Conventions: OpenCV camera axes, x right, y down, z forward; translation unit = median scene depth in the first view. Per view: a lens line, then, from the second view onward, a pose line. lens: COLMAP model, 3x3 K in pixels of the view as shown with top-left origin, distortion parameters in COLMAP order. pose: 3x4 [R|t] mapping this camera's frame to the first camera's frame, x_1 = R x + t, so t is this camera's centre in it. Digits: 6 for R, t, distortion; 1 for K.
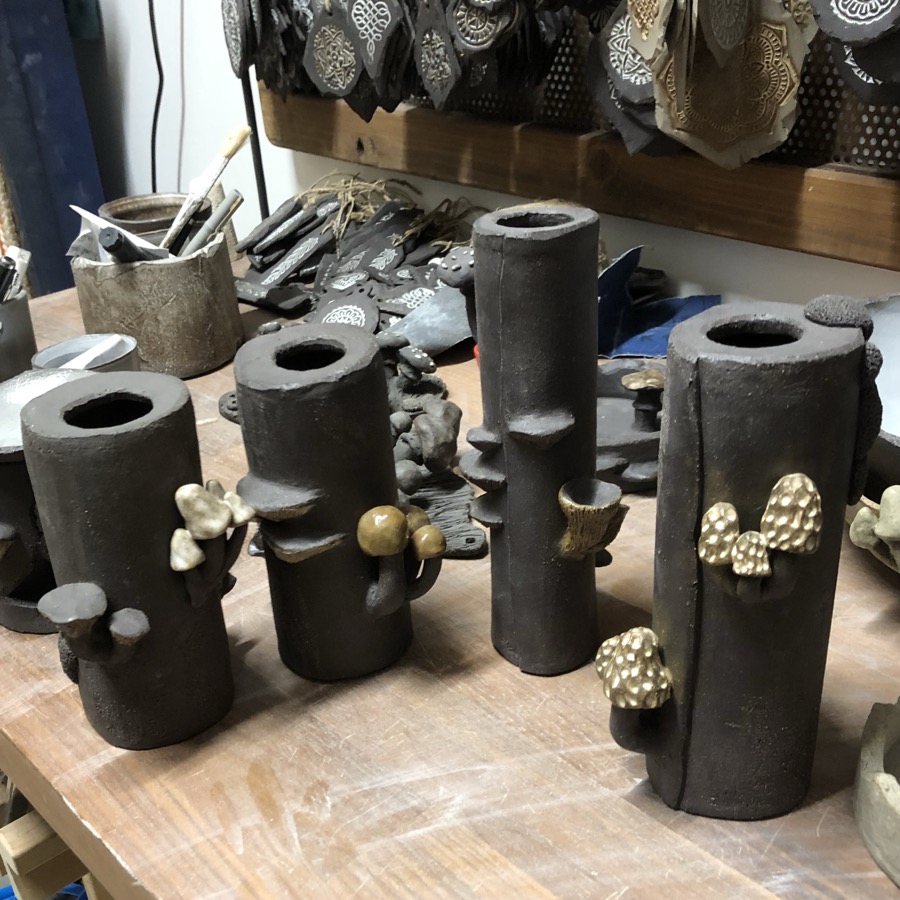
lens RADIAL K [[1162.2, 0, 480.7], [0, 1162.2, 446.7], [0, 0, 1]] dist [0.080719, -0.346817]
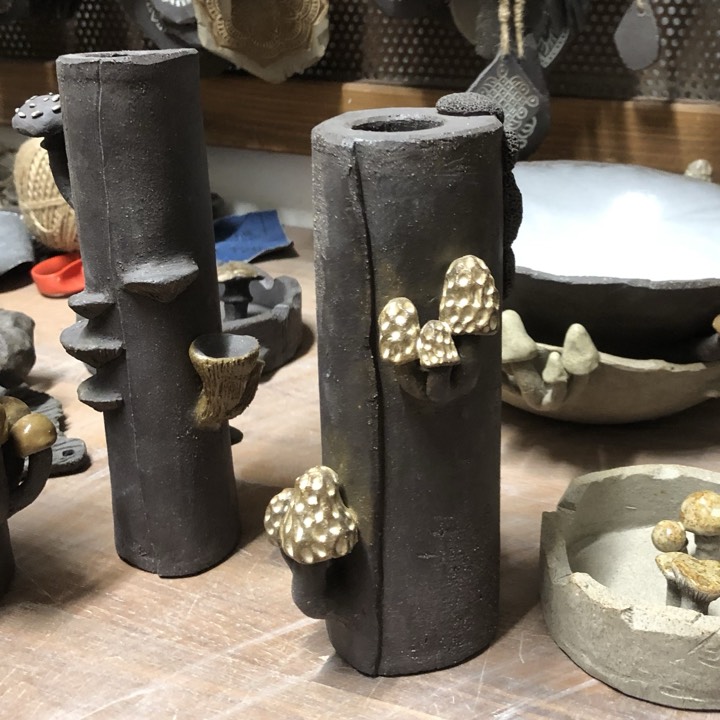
lens RADIAL K [[929.7, 0, 384.5], [0, 929.7, 357.3], [0, 0, 1]] dist [0.080719, -0.346817]
pose [[0.886702, -0.083599, 0.454721, -0.128453], [0.169897, 0.973622, -0.152301, 0.183766], [-0.429994, 0.212301, 0.877516, 0.321615]]
